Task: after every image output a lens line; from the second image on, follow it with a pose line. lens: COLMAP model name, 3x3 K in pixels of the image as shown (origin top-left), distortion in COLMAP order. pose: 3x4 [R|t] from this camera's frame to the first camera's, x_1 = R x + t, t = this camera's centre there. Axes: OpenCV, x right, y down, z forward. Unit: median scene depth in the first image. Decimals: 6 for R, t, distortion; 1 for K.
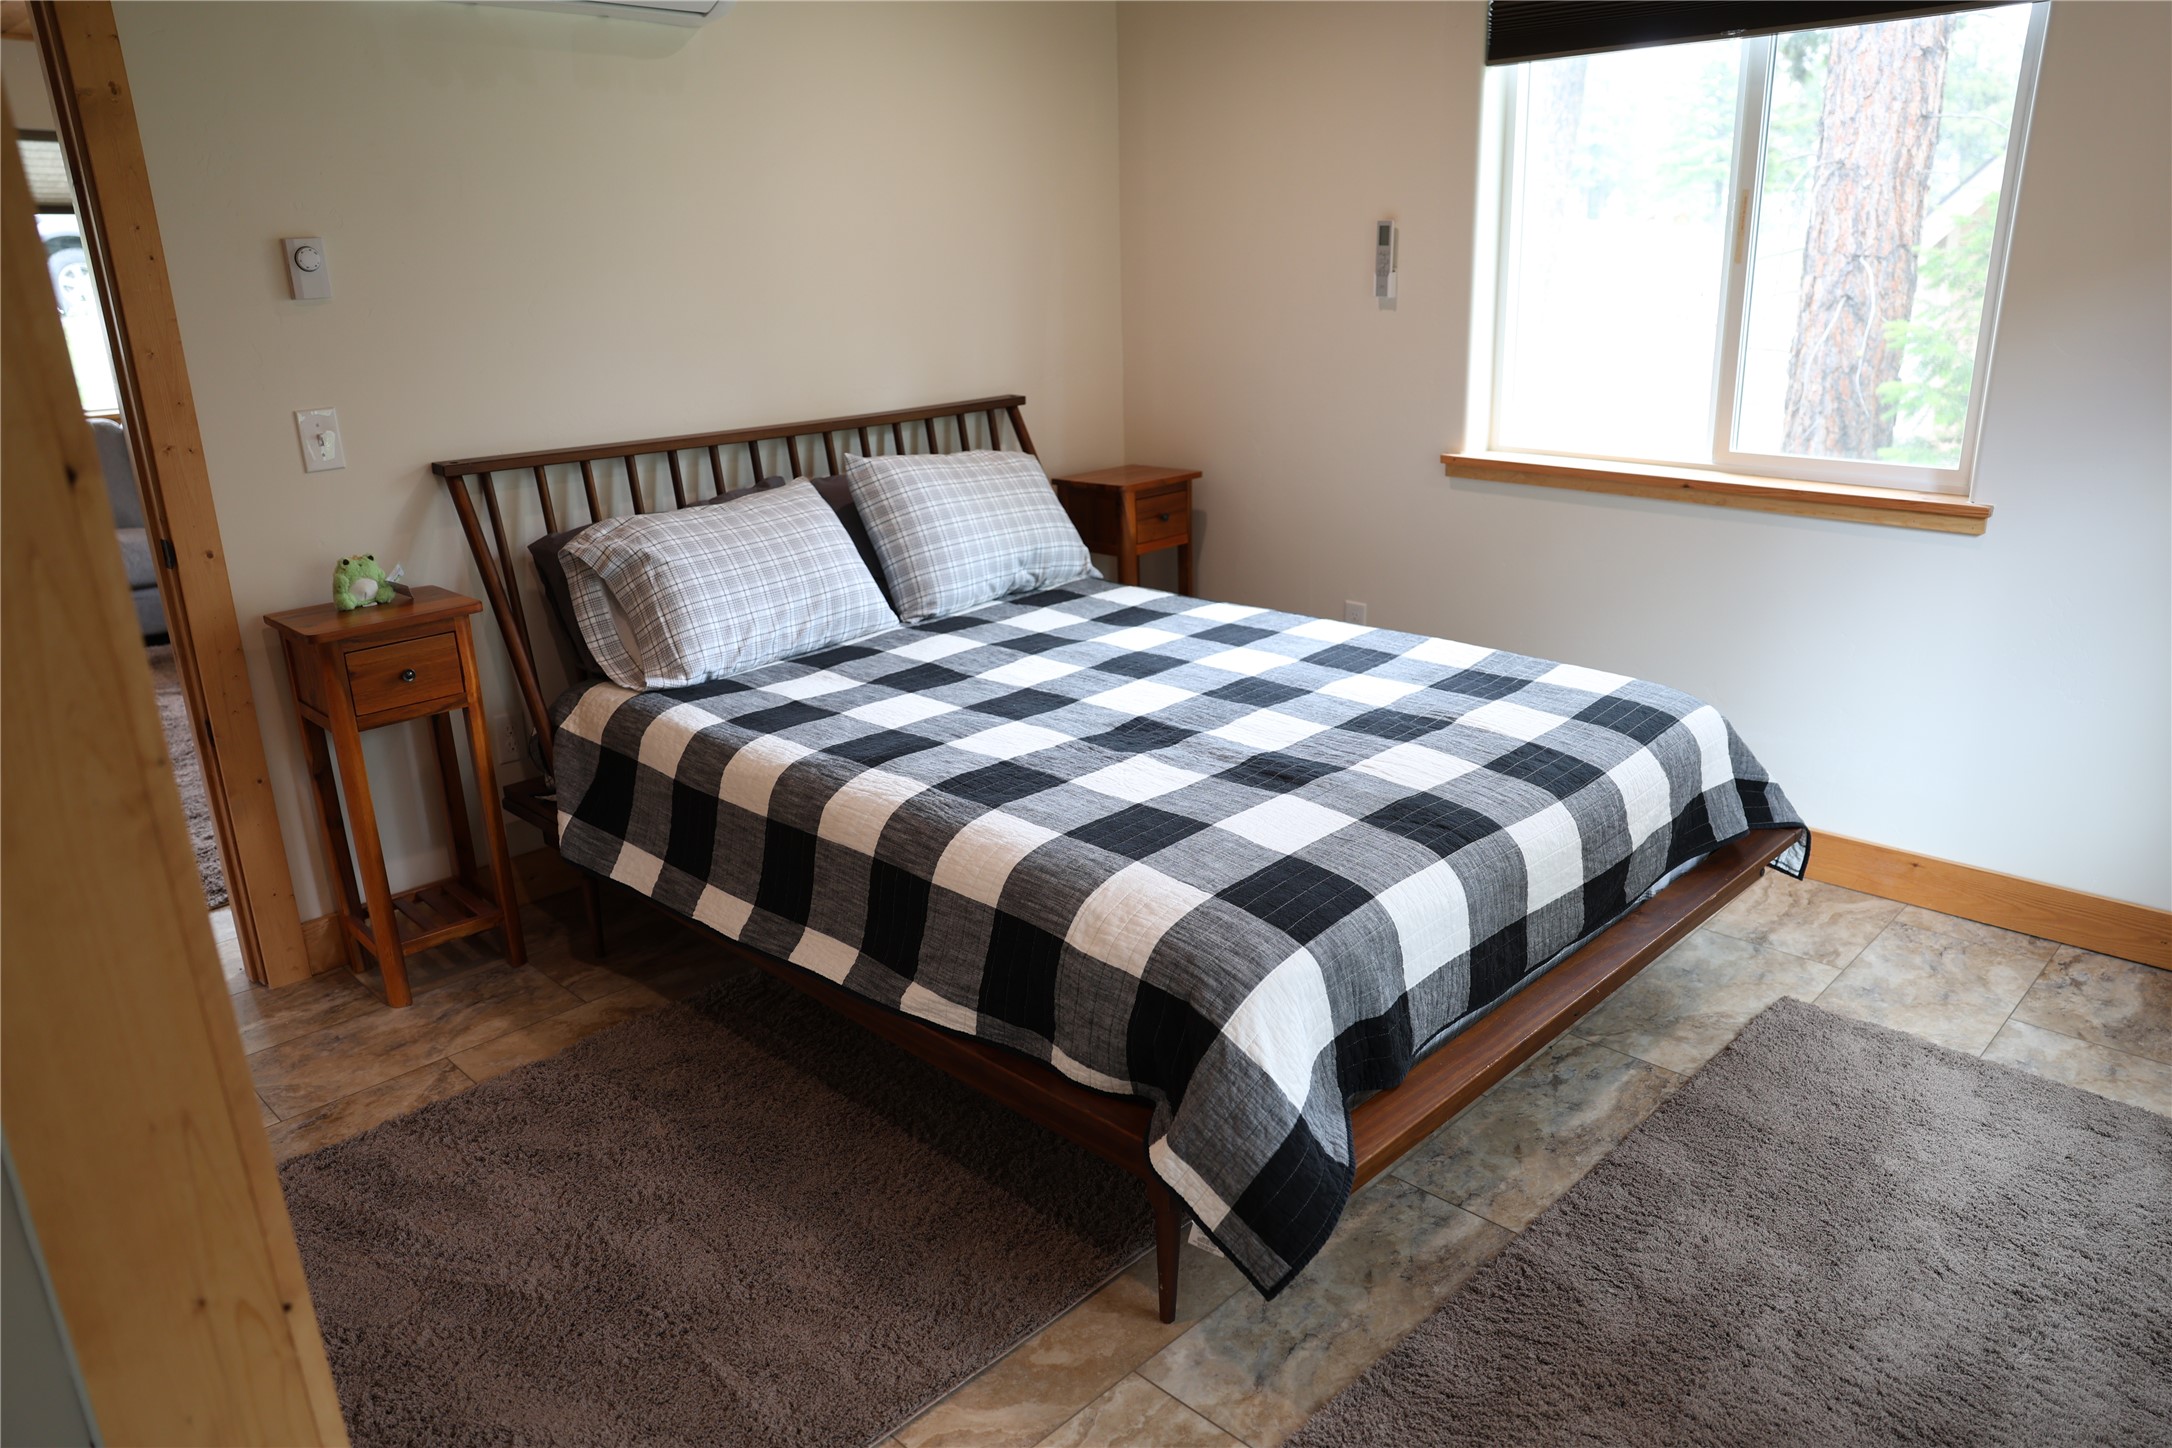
lens RADIAL K [[1480.3, 0, 1077.4], [0, 1480.3, 742.1], [0, 0, 1]] dist [-0.110019, 0.089976]
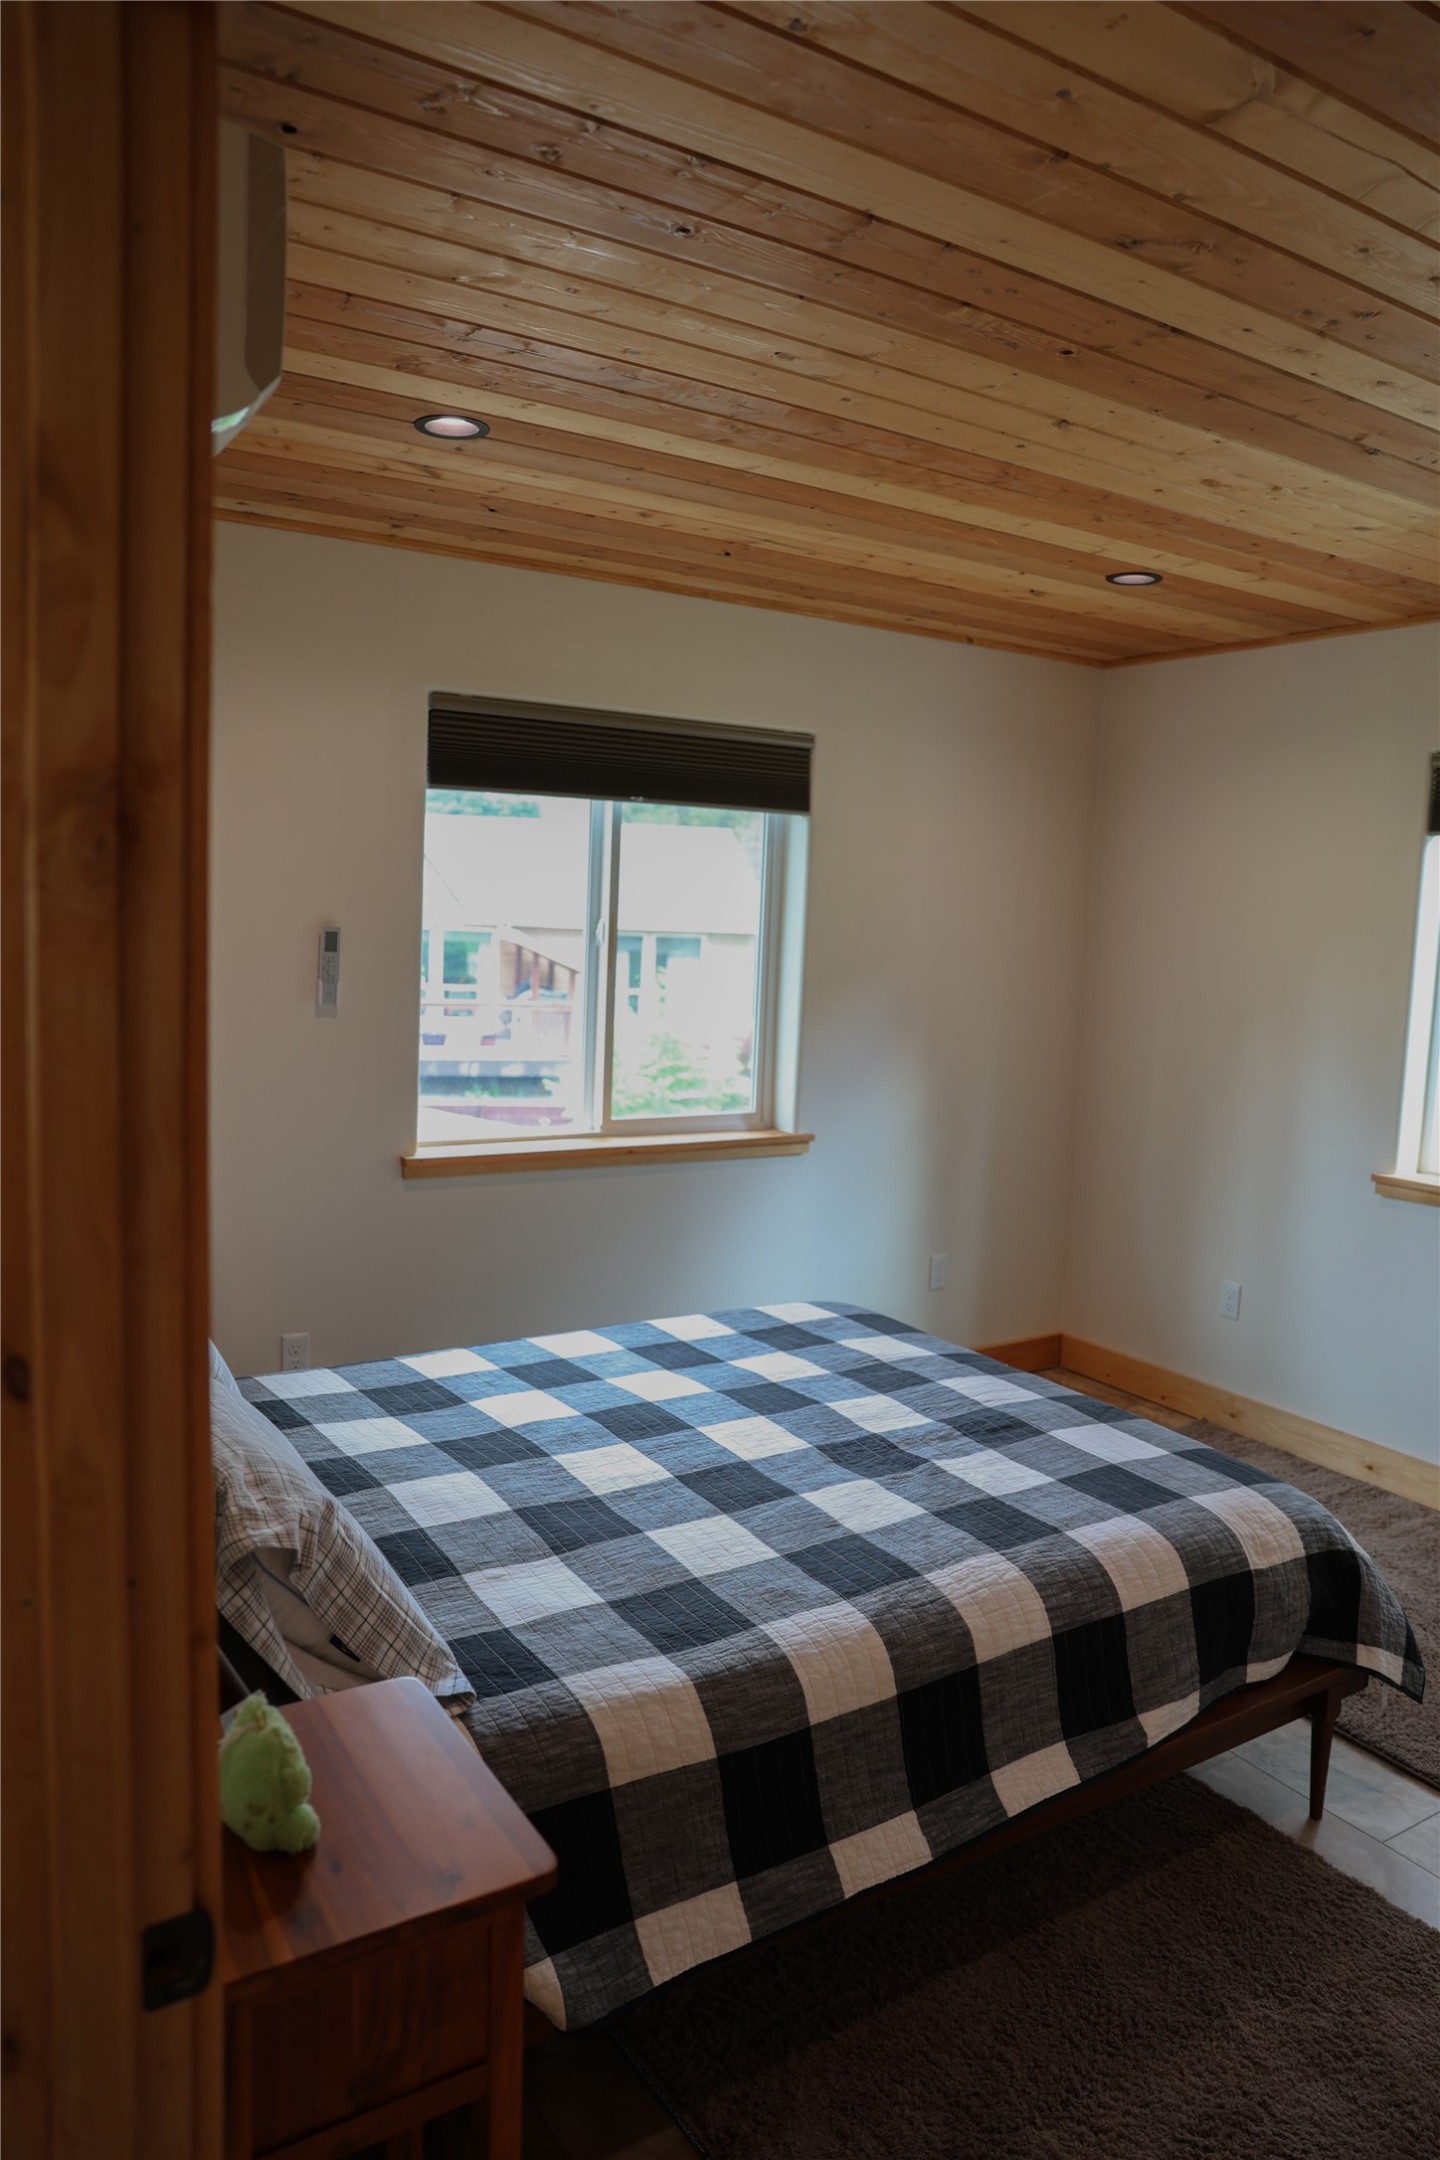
lens RADIAL K [[1472.1, 0, 739.3], [0, 1472.1, 1082.6], [0, 0, 1]] dist [-0.110019, 0.089976]
pose [[0.205767, -0.083244, 0.975054, -0.858980], [0.264307, 0.964074, 0.026529, -0.277611], [-0.942232, 0.252255, 0.220376, 0.734470]]
